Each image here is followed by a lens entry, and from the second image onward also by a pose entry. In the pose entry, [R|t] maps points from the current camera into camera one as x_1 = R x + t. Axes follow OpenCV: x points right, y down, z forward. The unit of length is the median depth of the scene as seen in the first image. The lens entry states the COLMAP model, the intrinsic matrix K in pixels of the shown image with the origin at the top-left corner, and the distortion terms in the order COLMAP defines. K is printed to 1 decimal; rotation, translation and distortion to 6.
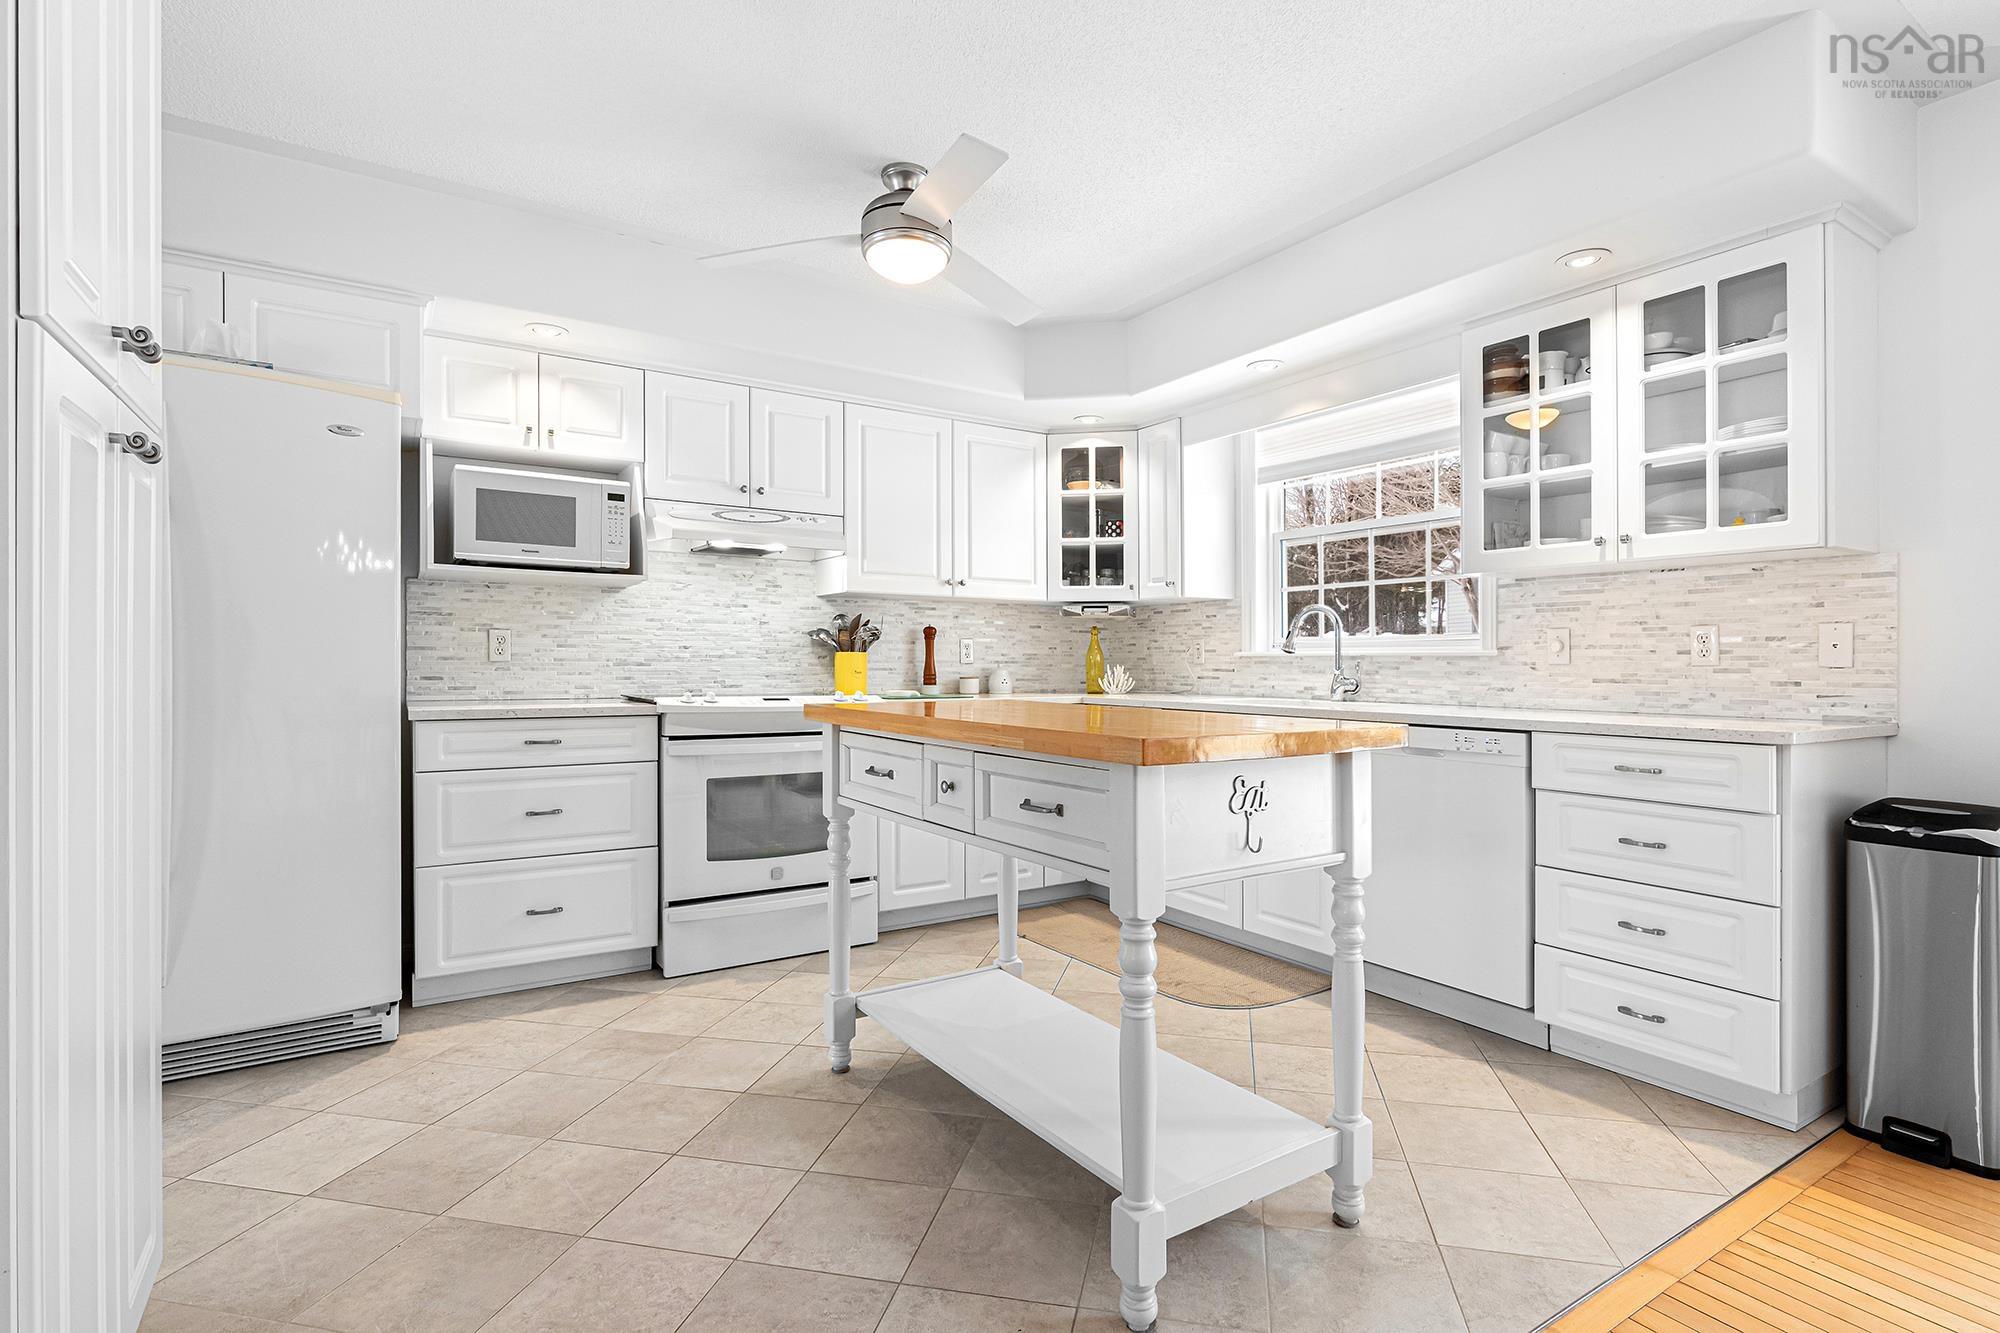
lens RADIAL K [[959.7, 0, 1042.0], [0, 959.7, 655.4], [0, 0, 1]] dist [-0.002409, -0.000440]
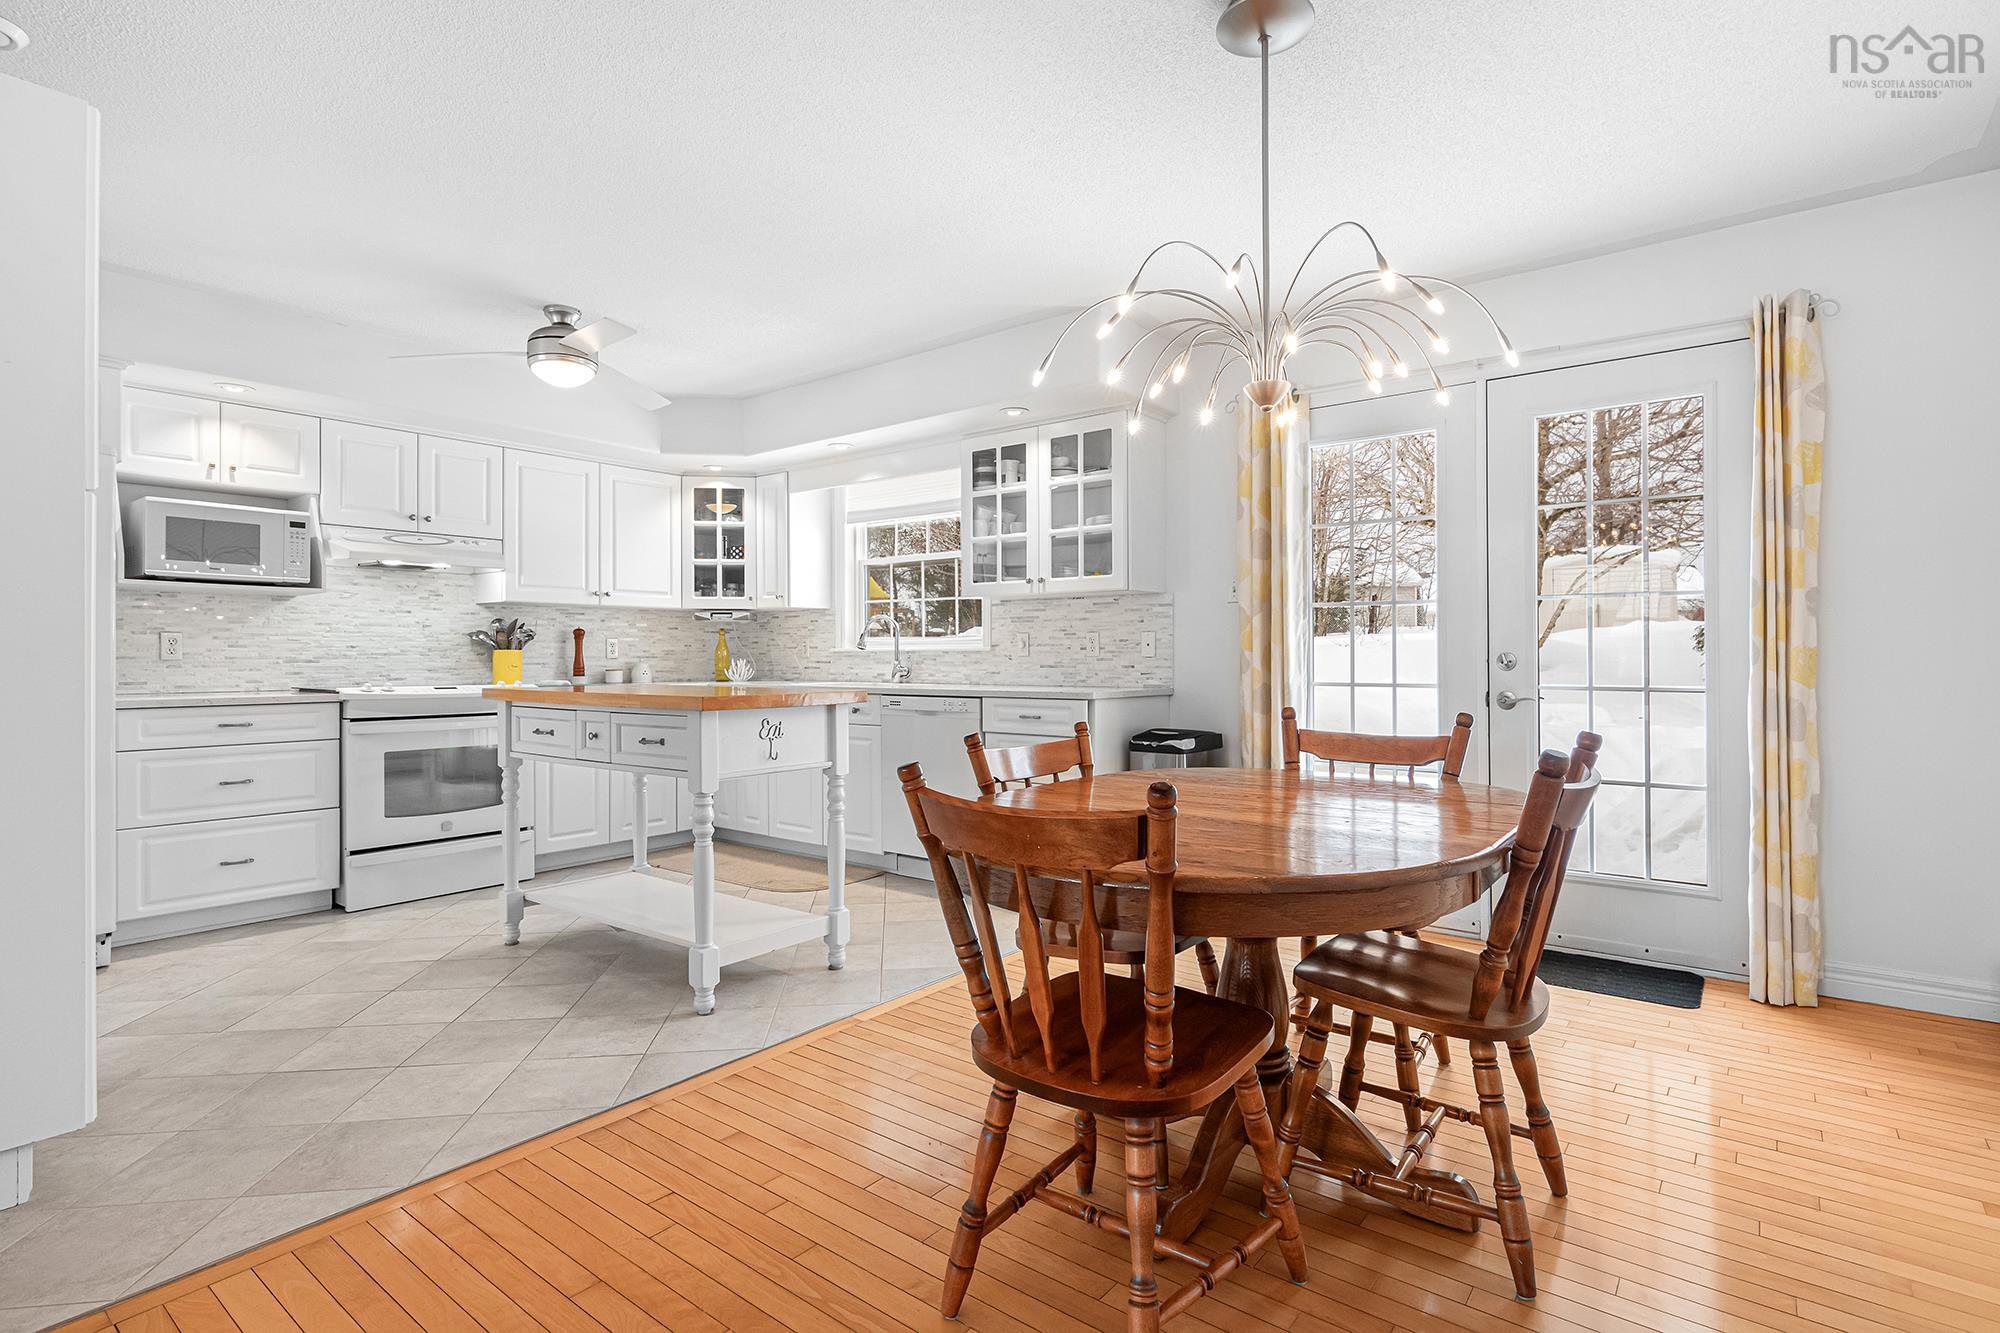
lens RADIAL K [[942.9, 0, 1028.7], [0, 942.9, 637.0], [0, 0, 1]] dist [-0.004373, -0.000012]
pose [[0.945632, -0.000643, 0.325239, 0.046596], [0.004534, 0.999927, -0.011208, -0.004317], [-0.325208, 0.012073, 0.945565, -0.432502]]
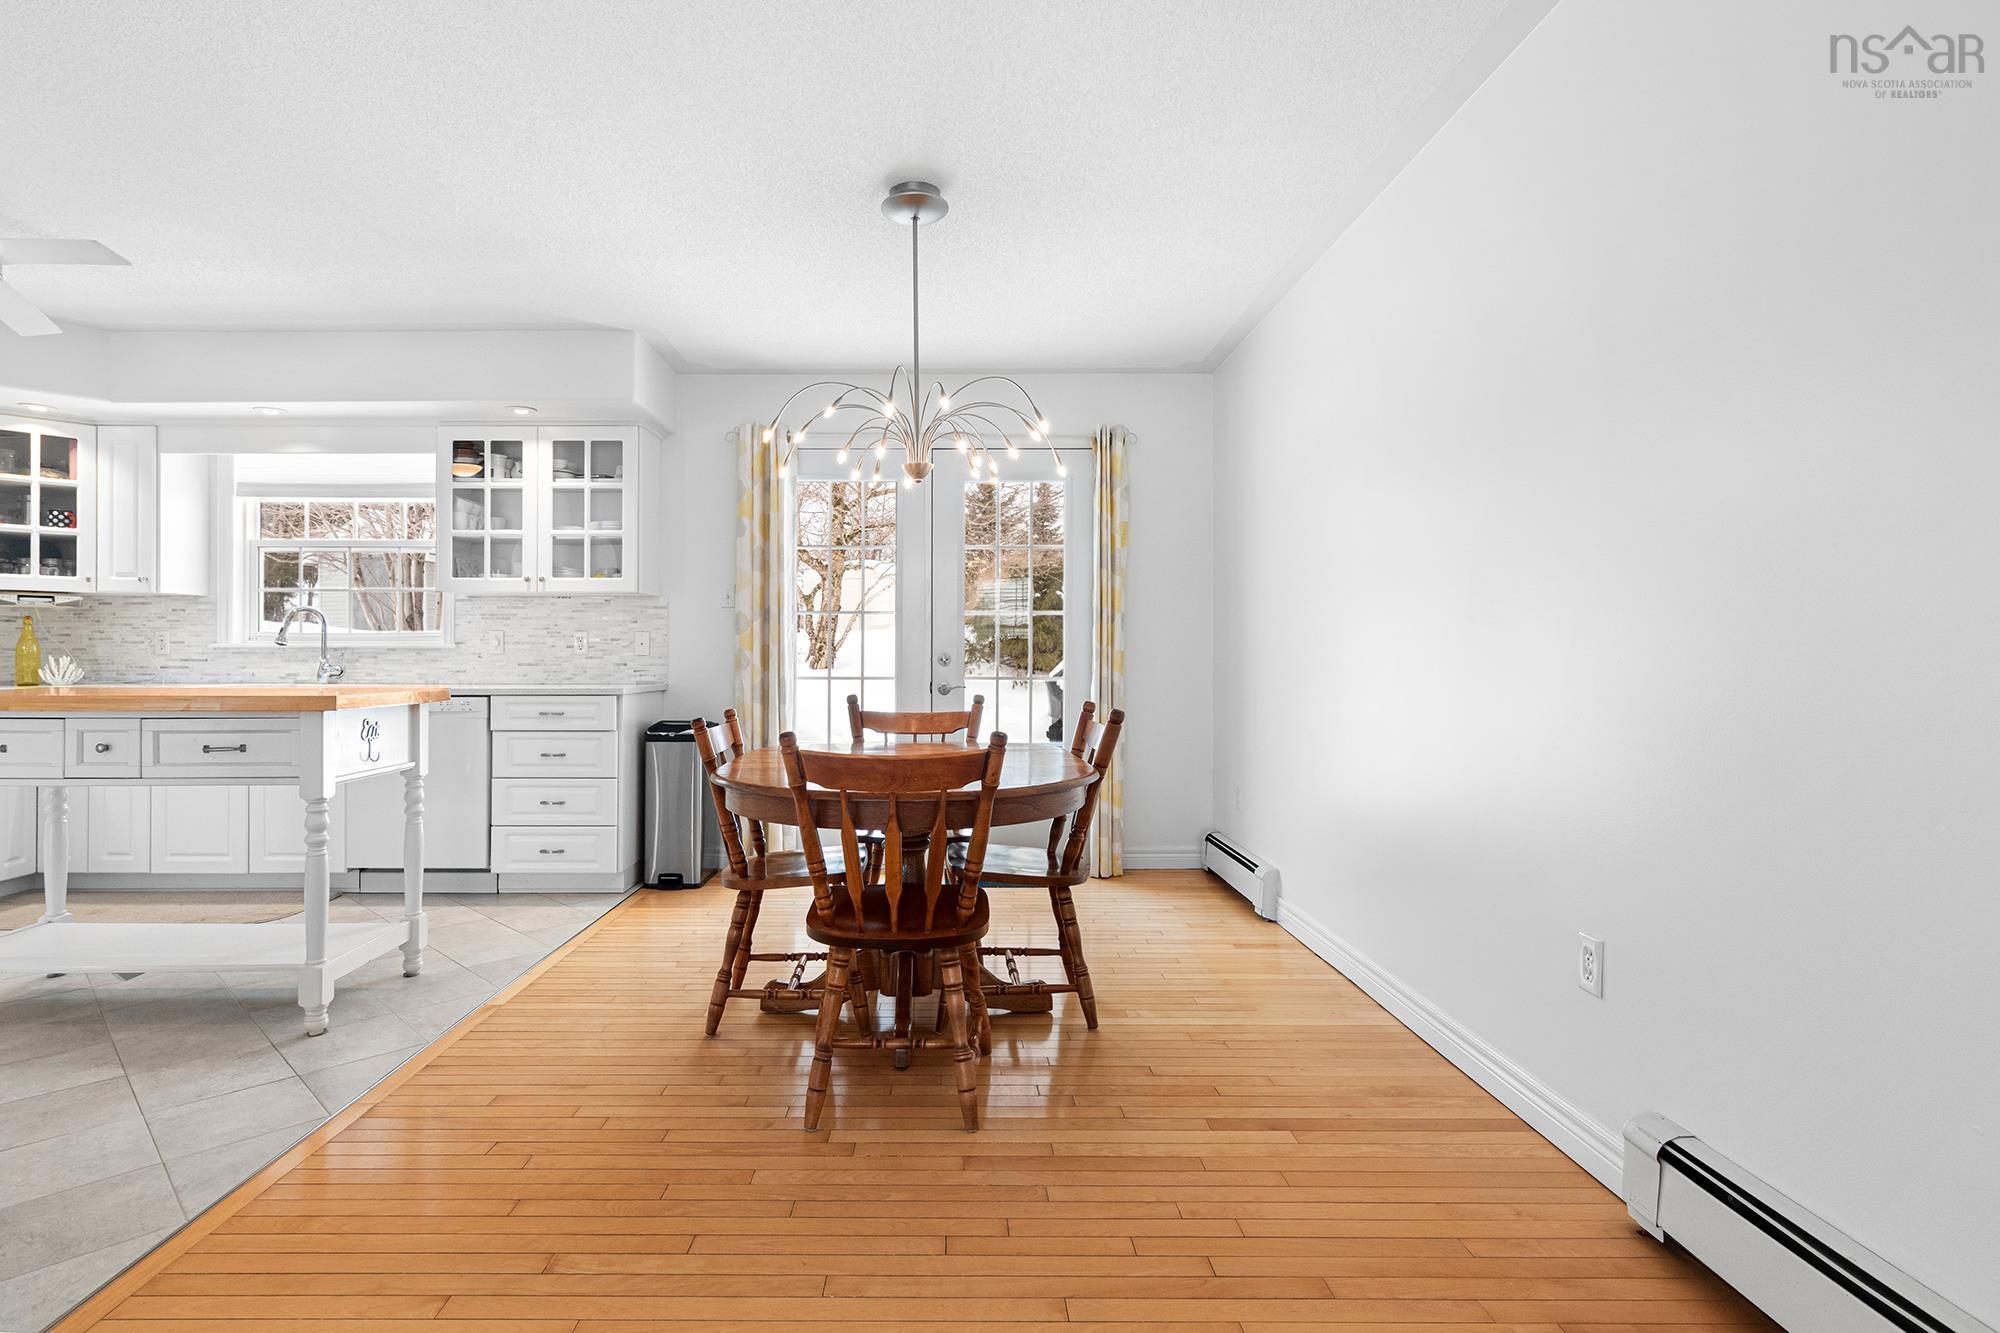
lens RADIAL K [[978.0, 0, 920.1], [0, 978.0, 635.6], [0, 0, 1]] dist [-0.002159, 0.000080]
pose [[0.570989, 0.012099, 0.820869, -0.338103], [-0.005074, 0.999924, -0.011208, -0.005756], [-0.820942, 0.002234, 0.571007, -0.422073]]
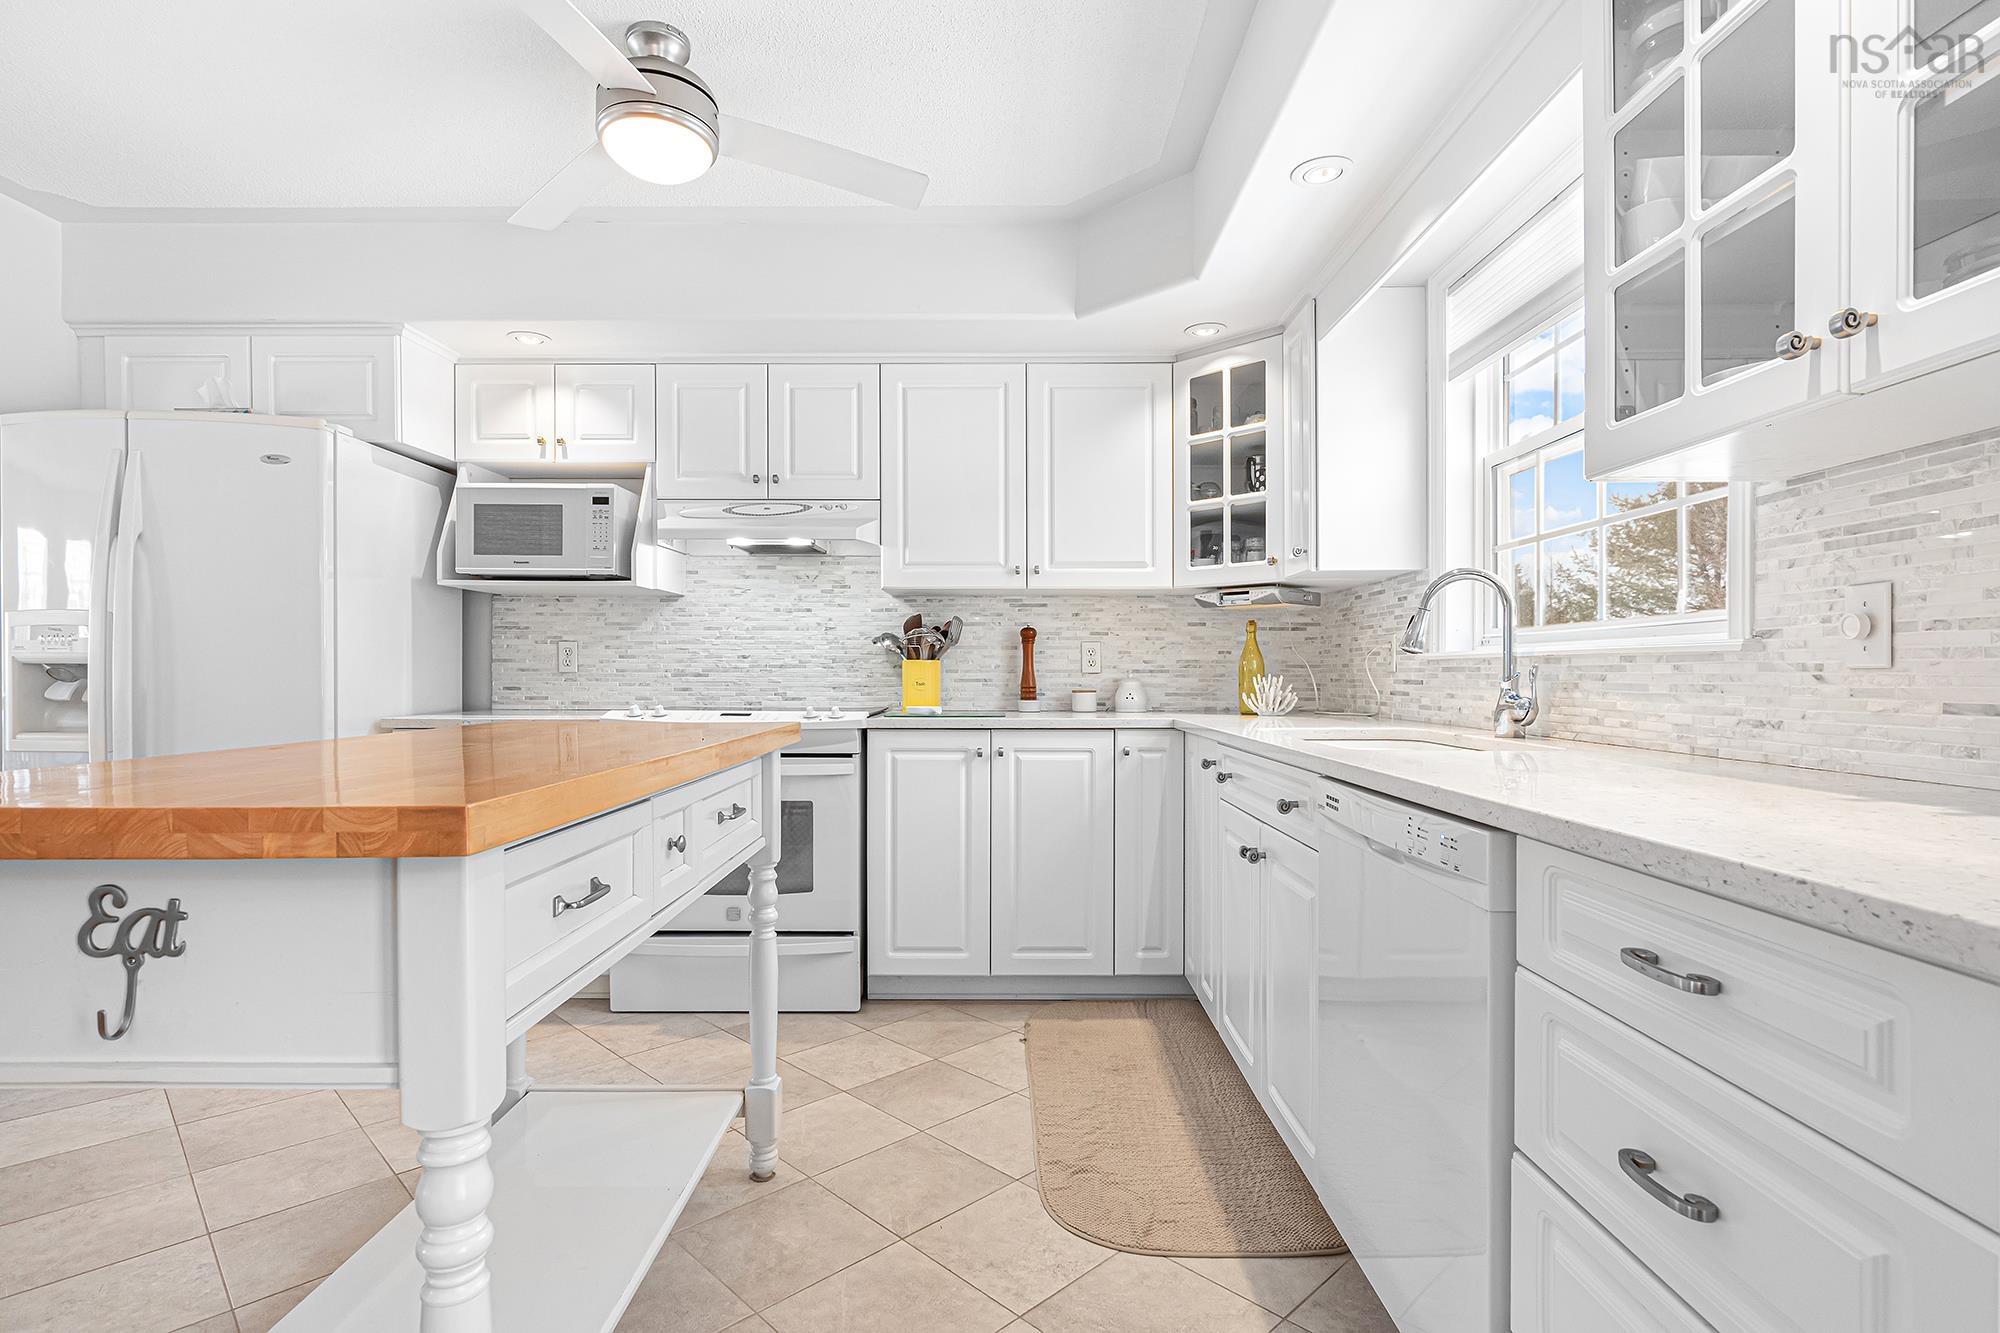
lens RADIAL K [[985.1, 0, 1010.4], [0, 985.1, 673.9], [0, 0, 1]] dist [-0.001558, 0.000222]
pose [[0.830841, -0.003285, -0.556501, 0.444731], [0.007164, 0.999963, 0.004792, 0.006592], [0.556464, -0.007968, 0.830833, 0.408150]]
